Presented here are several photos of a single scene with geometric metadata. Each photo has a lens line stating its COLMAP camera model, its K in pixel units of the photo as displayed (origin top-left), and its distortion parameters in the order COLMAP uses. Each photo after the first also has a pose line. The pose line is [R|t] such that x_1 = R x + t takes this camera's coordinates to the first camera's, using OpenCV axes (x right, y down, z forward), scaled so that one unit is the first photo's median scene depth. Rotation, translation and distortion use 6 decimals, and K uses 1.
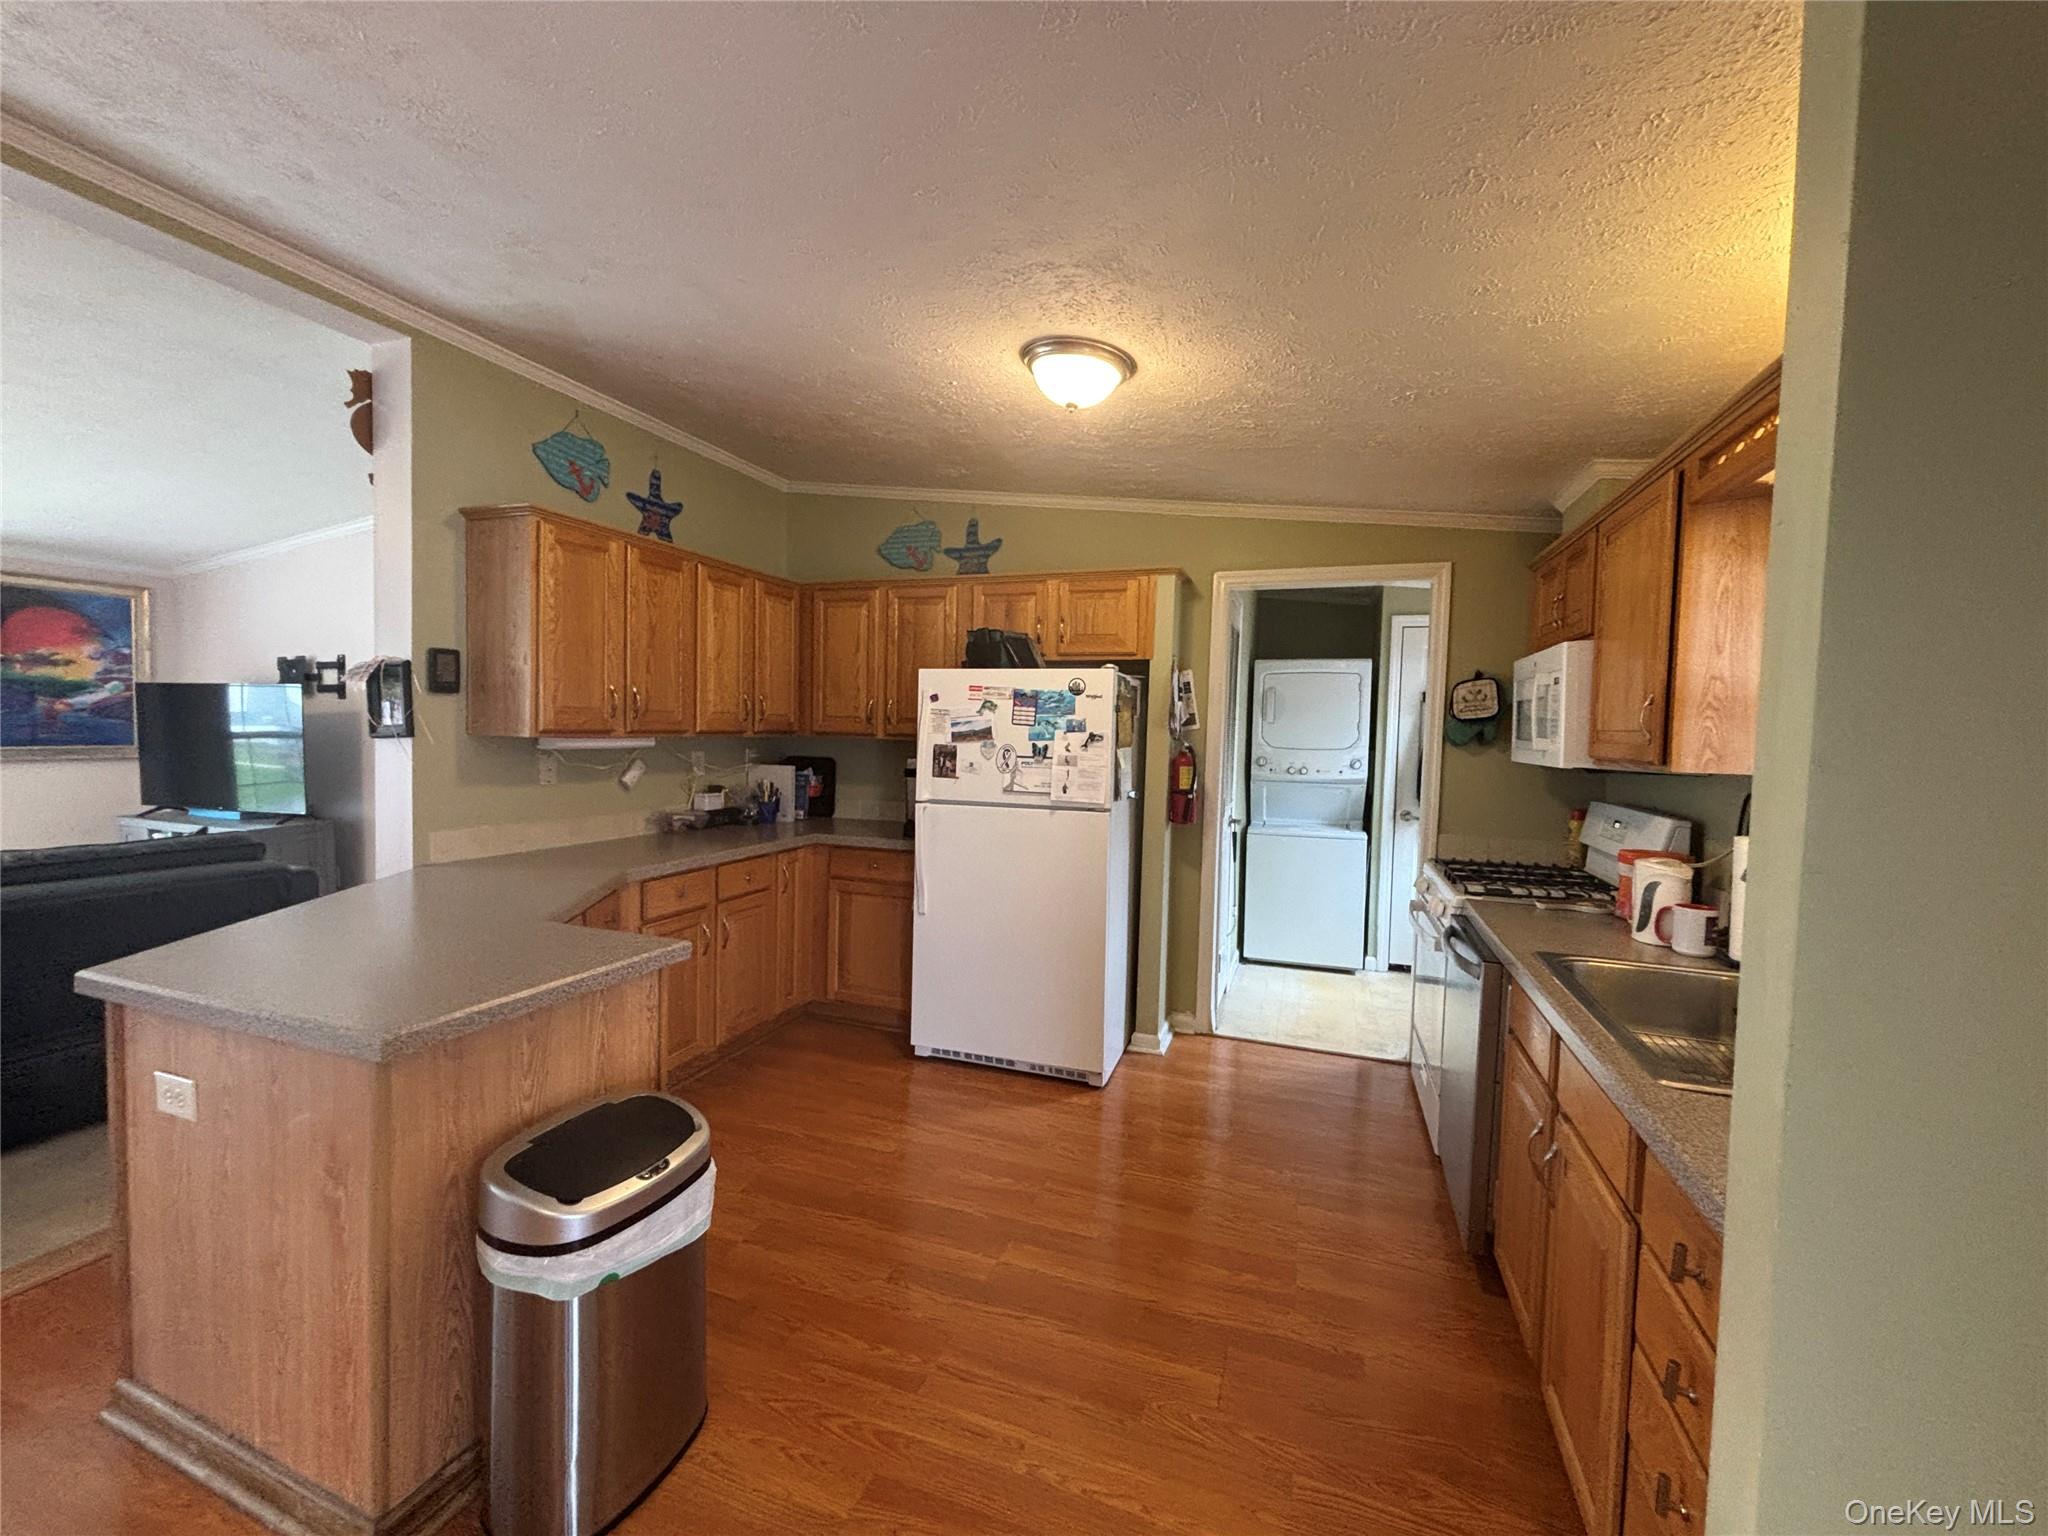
lens RADIAL K [[829.7, 0, 1028.3], [0, 829.7, 784.4], [0, 0, 1]] dist [0.003522, 0.001530]
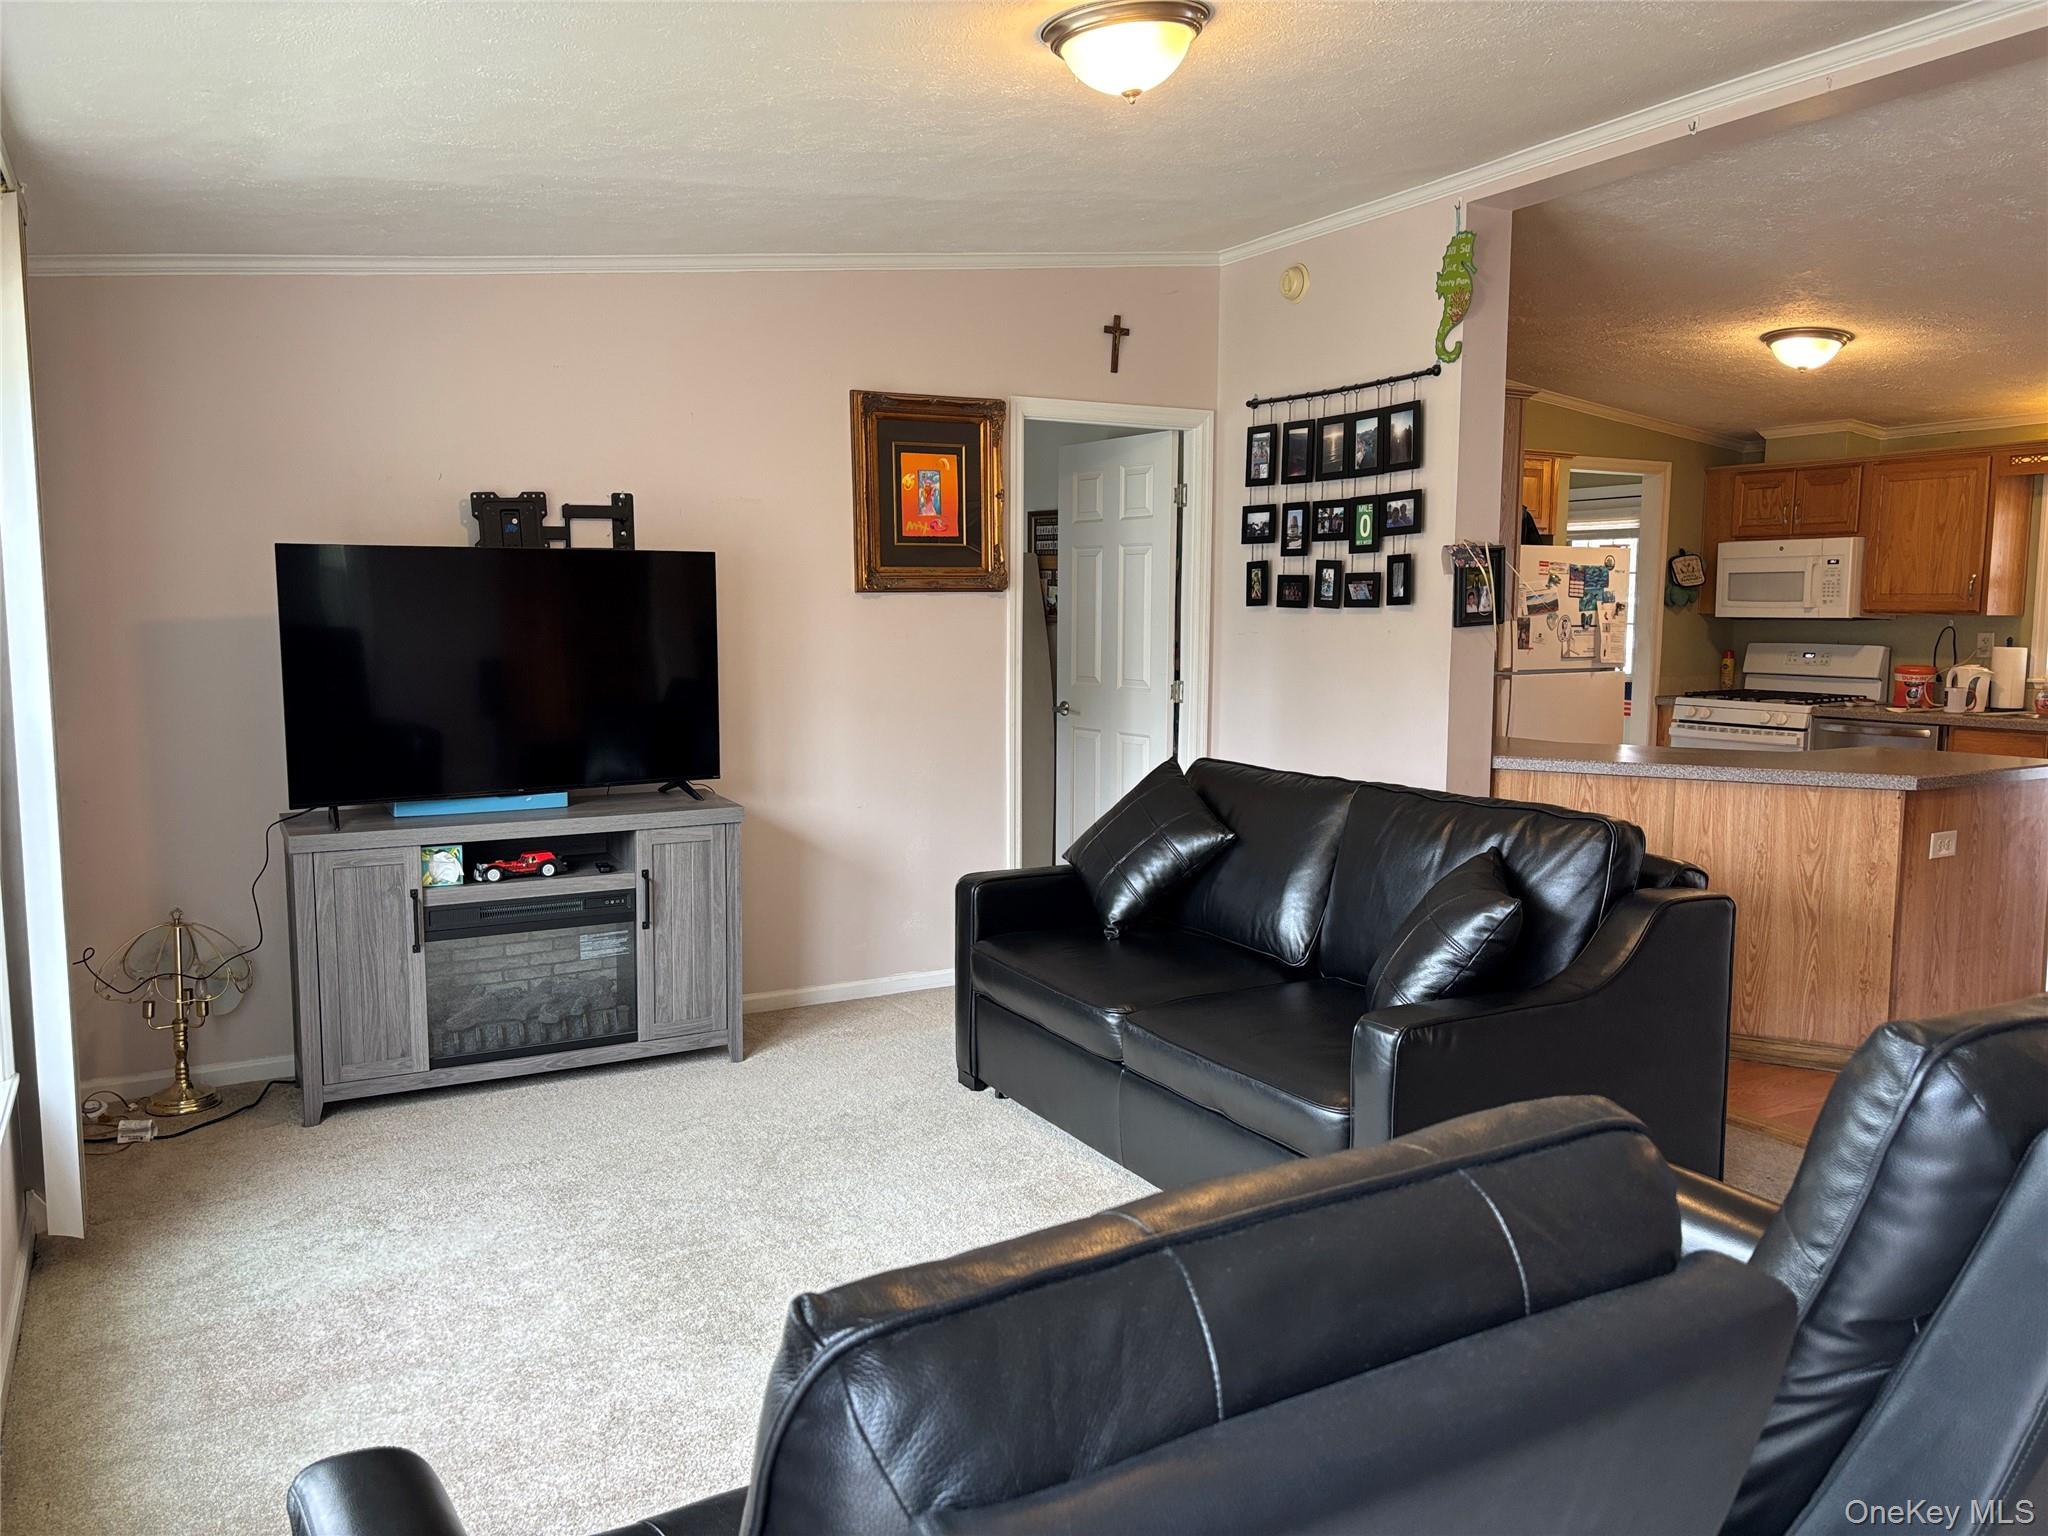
lens RADIAL K [[1581.8, 0, 1025.8], [0, 1581.8, 758.4], [0, 0, 1]] dist [0.042666, -0.038041]
pose [[0.647689, -0.095842, 0.755852, -2.090288], [0.066502, 0.995382, 0.069229, -0.052475], [-0.758997, 0.005427, 0.651072, 0.170776]]
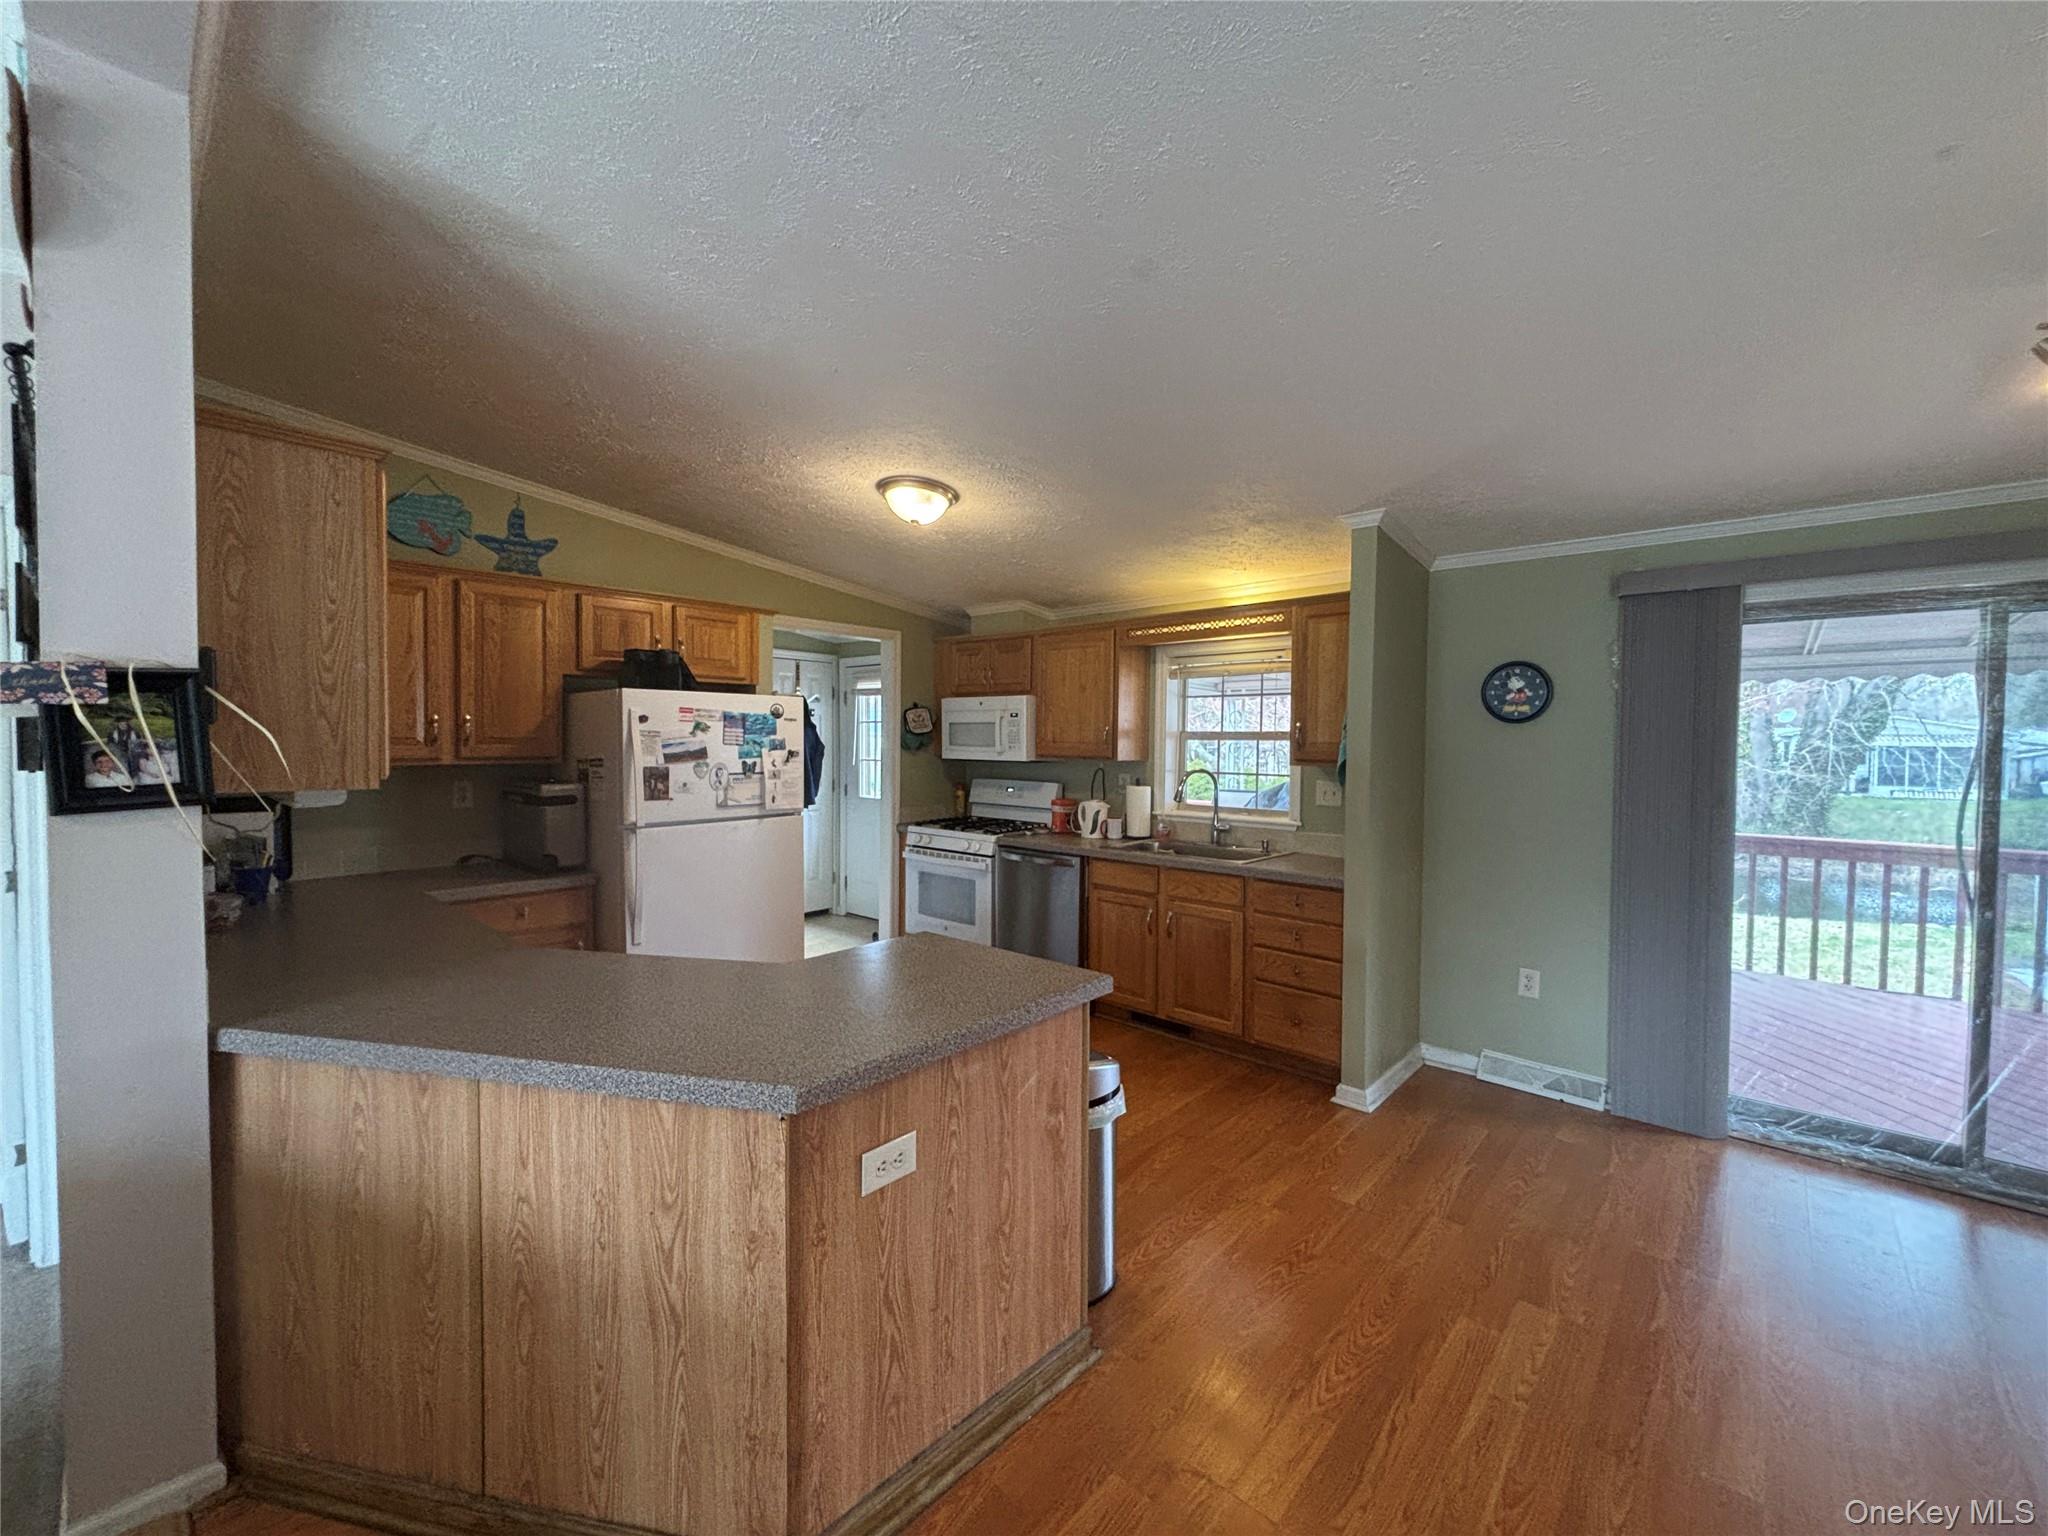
lens RADIAL K [[829.7, 0, 1056.4], [0, 829.7, 762.9], [0, 0, 1]] dist [0.003522, 0.001530]
pose [[0.340544, -0.047846, 0.939011, -0.879017], [0.067162, 0.997391, 0.026463, -0.047506], [-0.937827, 0.054054, 0.342869, 0.223860]]
